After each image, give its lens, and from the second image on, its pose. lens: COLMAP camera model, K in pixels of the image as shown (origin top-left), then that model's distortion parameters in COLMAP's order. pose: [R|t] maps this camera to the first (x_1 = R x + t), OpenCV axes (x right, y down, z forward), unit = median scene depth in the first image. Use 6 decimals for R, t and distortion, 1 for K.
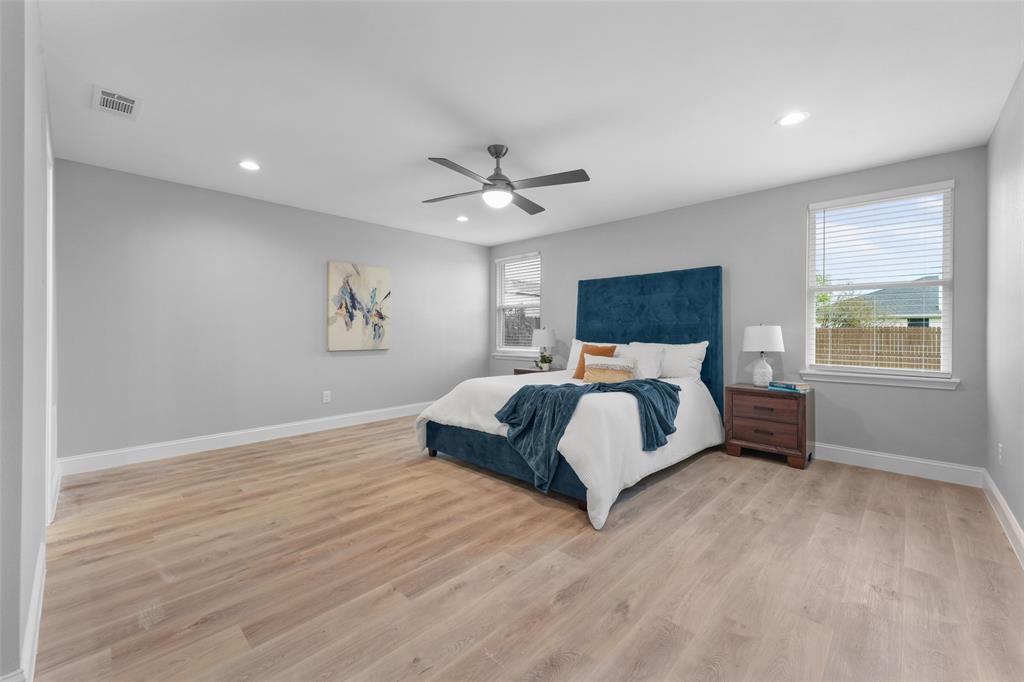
lens RADIAL K [[407.1, 0, 506.9], [0, 407.1, 335.2], [0, 0, 1]] dist [0.003619, -0.000069]
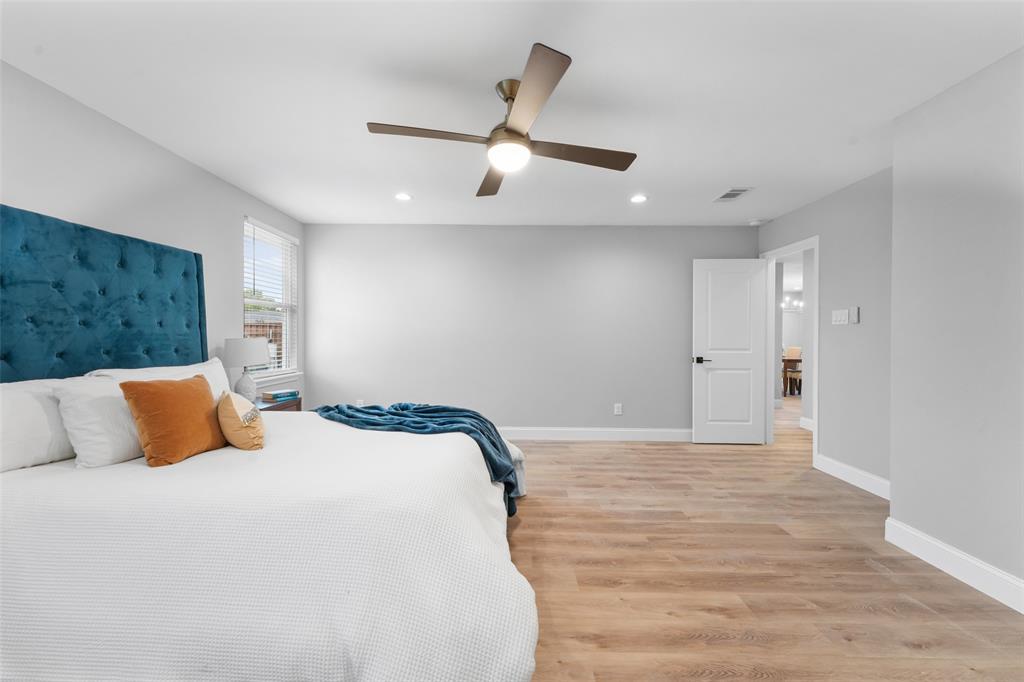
lens RADIAL K [[407.1, 0, 503.9], [0, 407.1, 338.1], [0, 0, 1]] dist [0.003619, -0.000069]
pose [[-0.681374, -0.012439, 0.731829, -0.759923], [-0.001870, 0.999882, 0.015254, -0.058406], [-0.731933, 0.009025, -0.681317, 2.119797]]
